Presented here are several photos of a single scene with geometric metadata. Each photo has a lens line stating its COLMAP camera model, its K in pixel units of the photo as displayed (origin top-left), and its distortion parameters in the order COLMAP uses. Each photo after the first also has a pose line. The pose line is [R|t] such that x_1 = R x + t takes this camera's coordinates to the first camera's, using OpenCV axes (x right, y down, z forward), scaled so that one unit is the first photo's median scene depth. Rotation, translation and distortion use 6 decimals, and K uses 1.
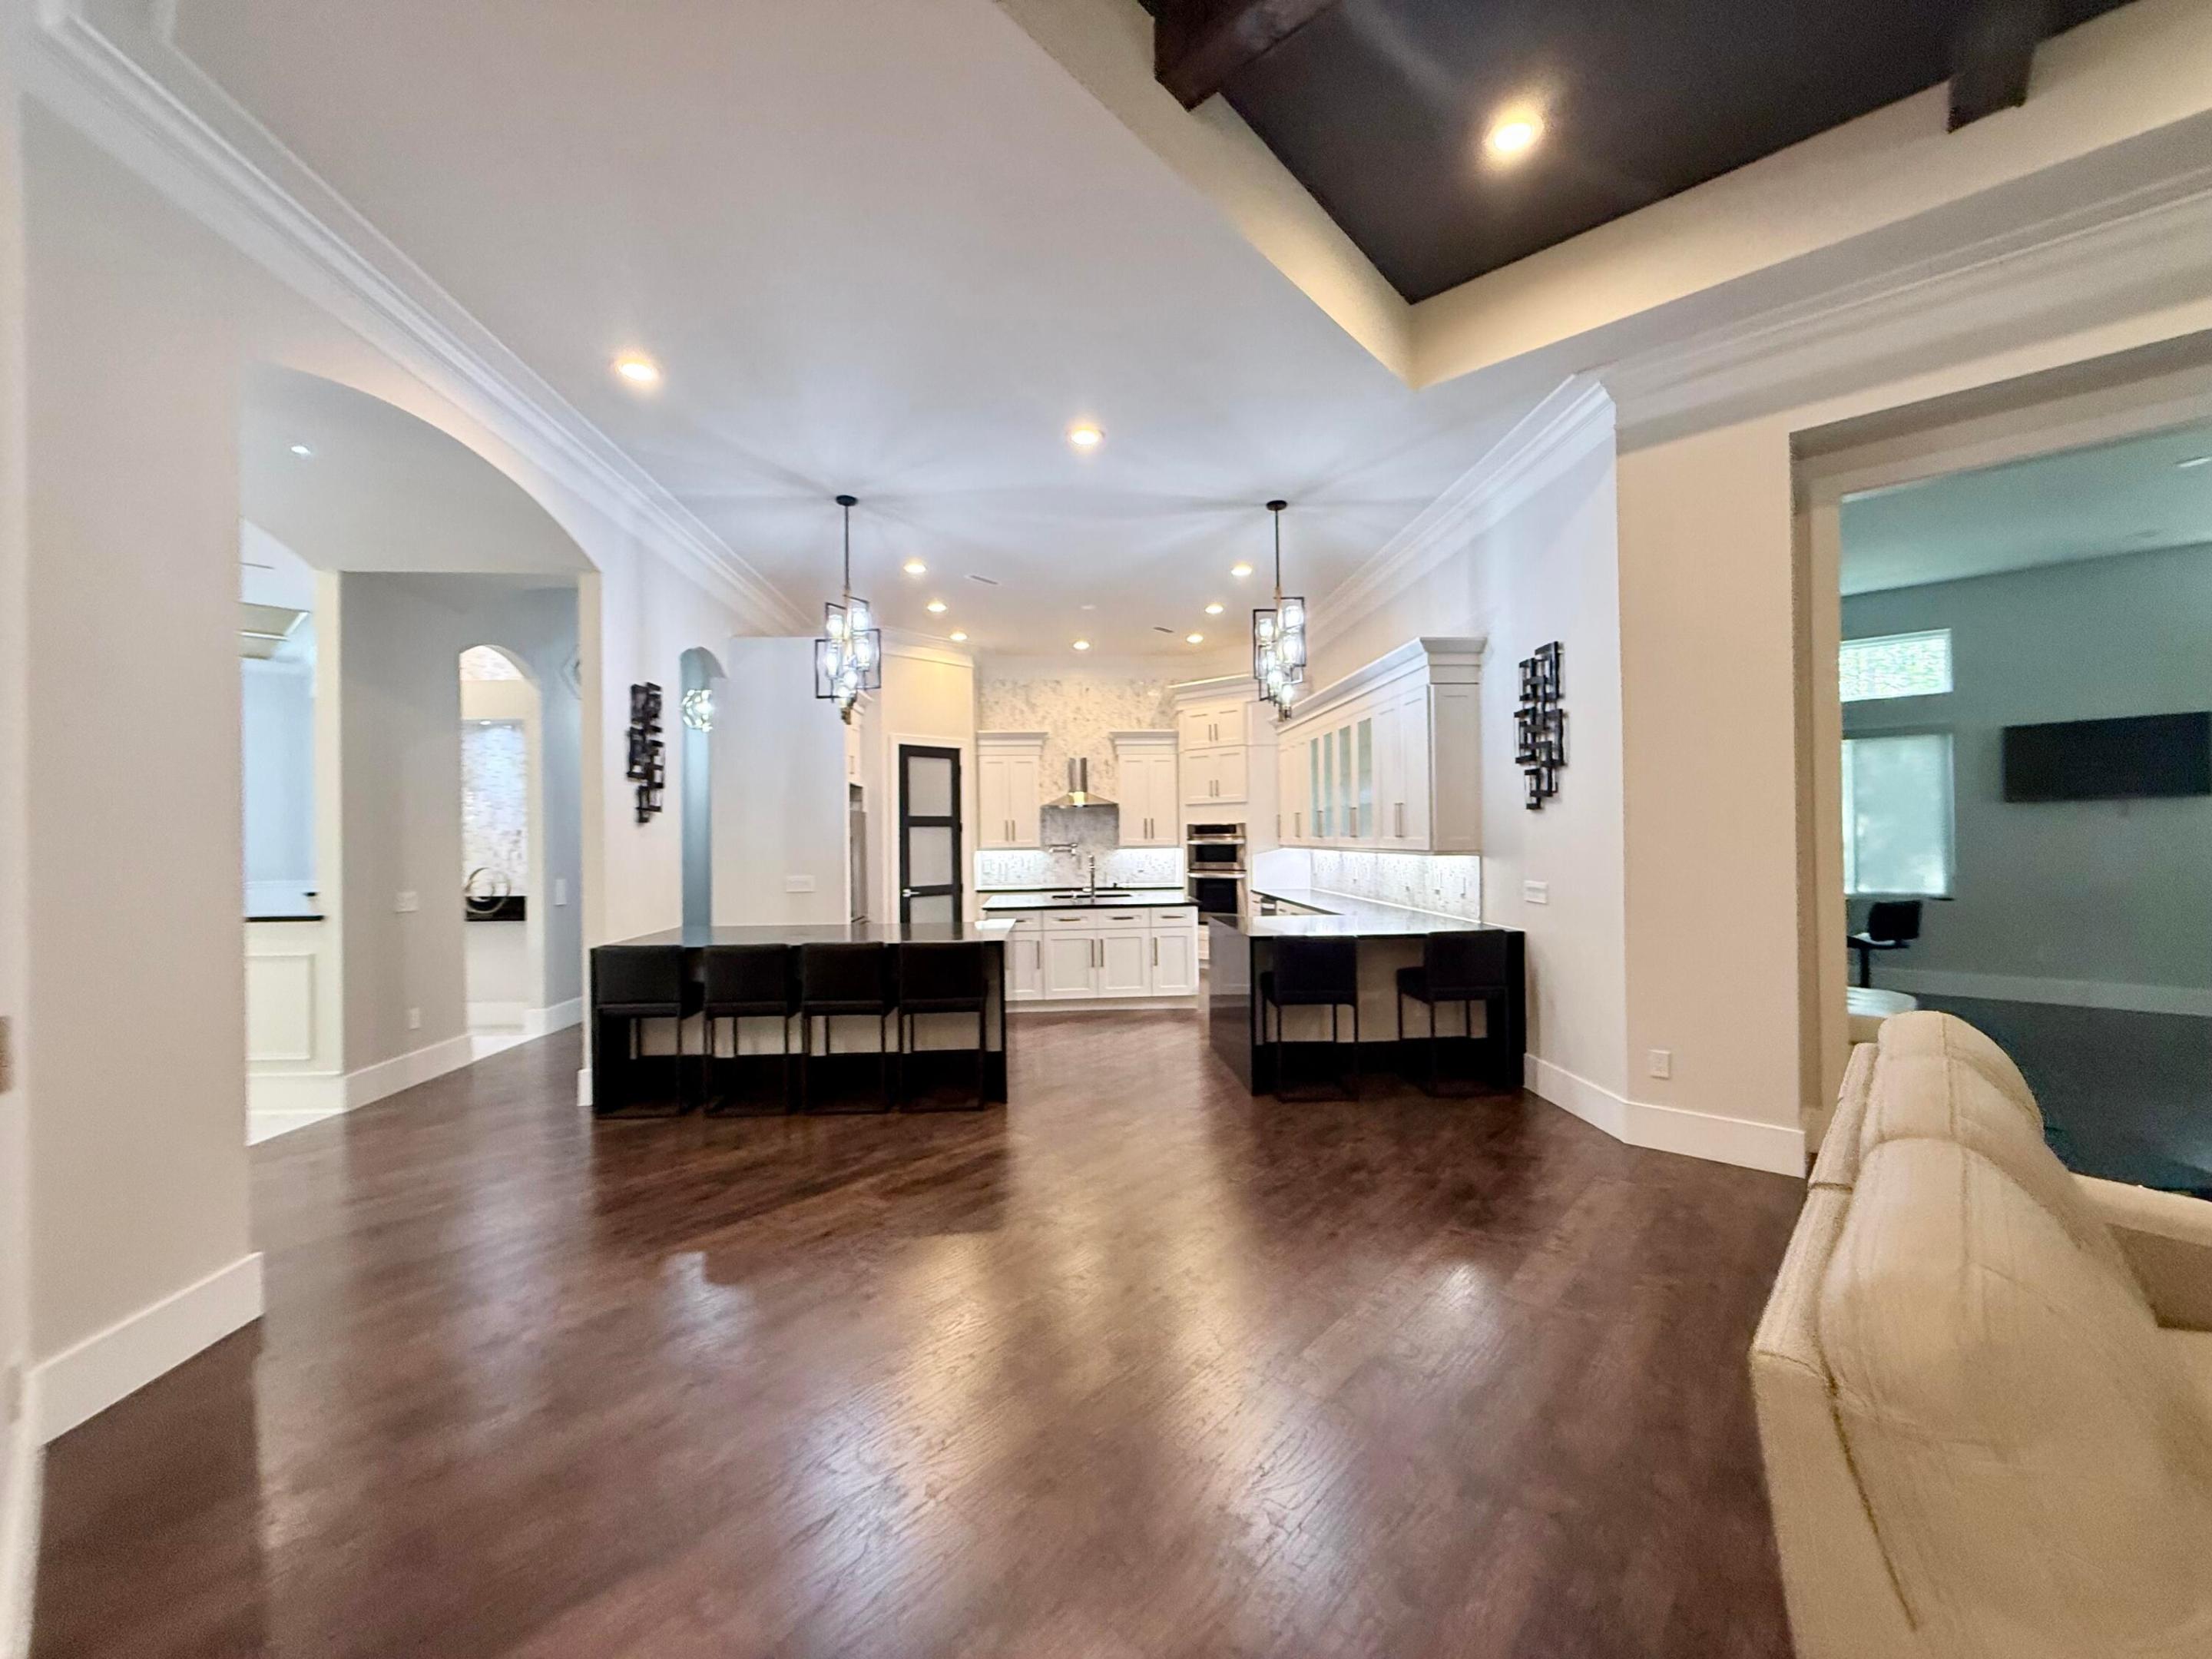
lens RADIAL K [[882.2, 0, 1097.2], [0, 882.2, 834.2], [0, 0, 1]] dist [-0.000482, 0.000106]
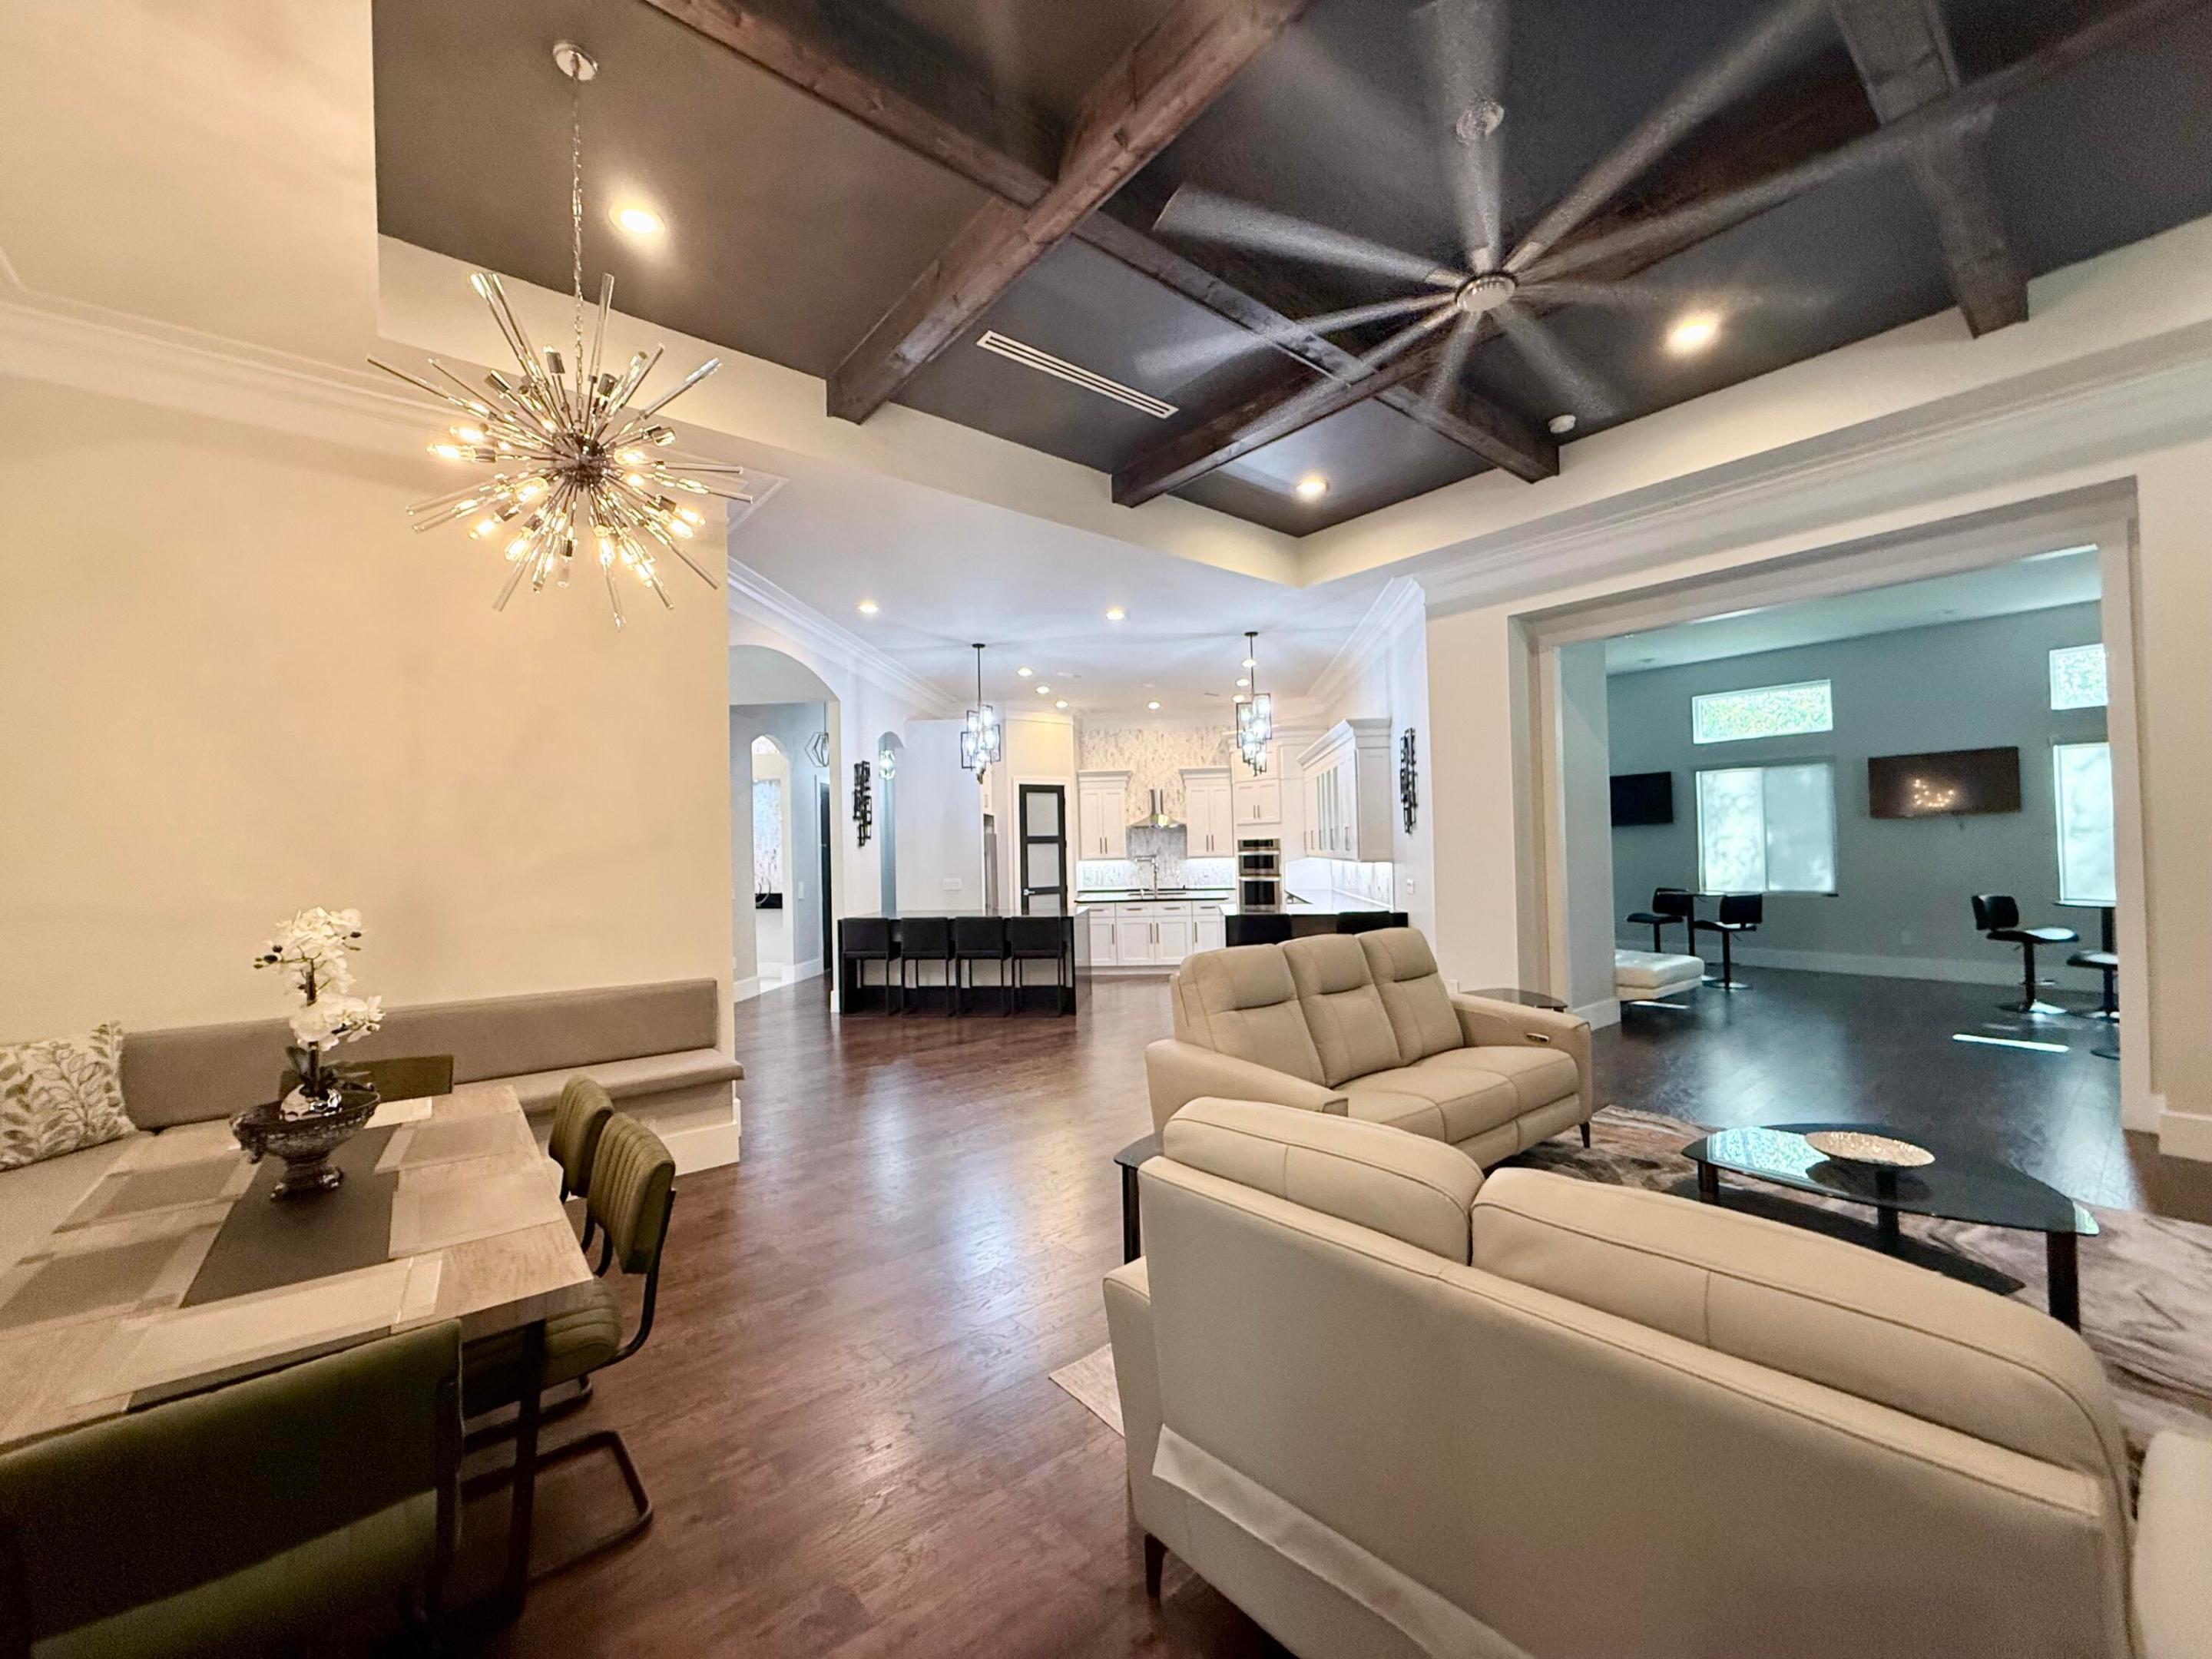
lens RADIAL K [[882.2, 0, 1097.2], [0, 882.2, 834.2], [0, 0, 1]] dist [-0.000482, 0.000106]
pose [[0.988082, -0.011796, -0.153474, 0.169960], [0.010381, 0.999896, -0.010018, -0.014102], [0.153577, 0.008305, 0.988102, -0.548758]]
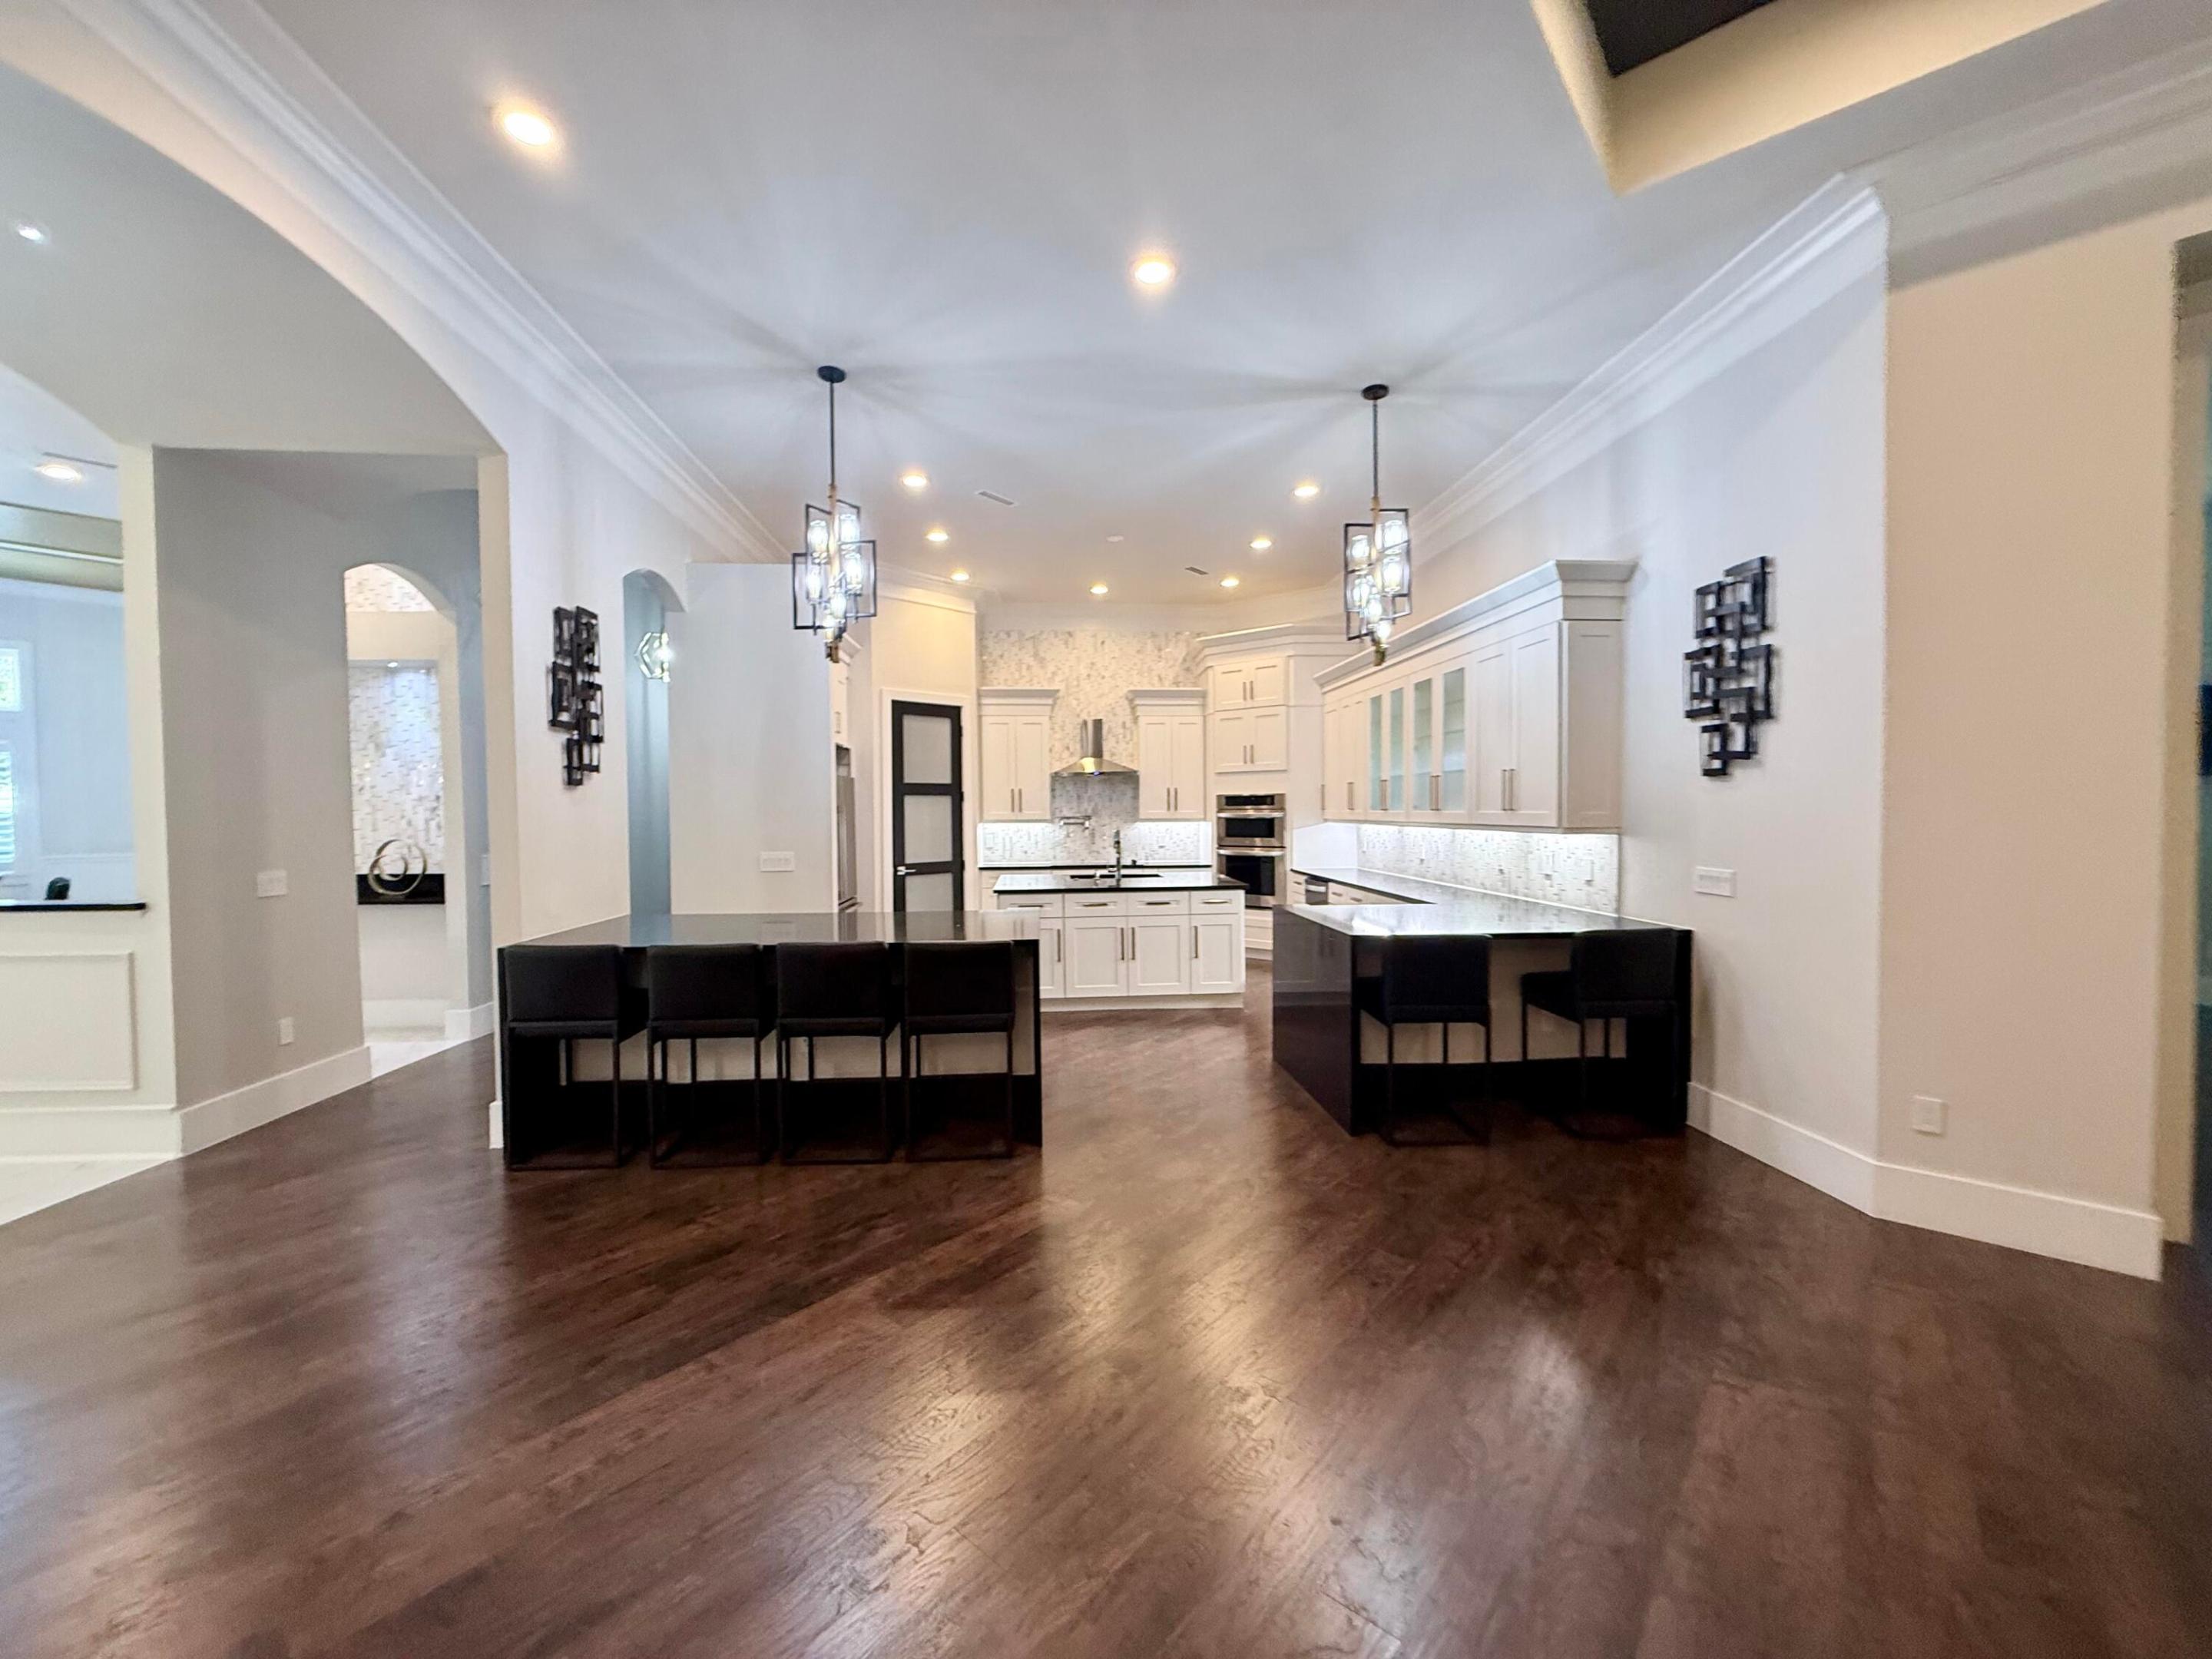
lens RADIAL K [[880.8, 0, 1098.2], [0, 880.8, 836.6], [0, 0, 1]] dist [0.002652, 0.000074]
pose [[0.999791, 0.006107, 0.019499, -0.060280], [-0.006773, 0.999389, 0.034275, 0.002222], [-0.019277, -0.034400, 0.999222, 0.197685]]
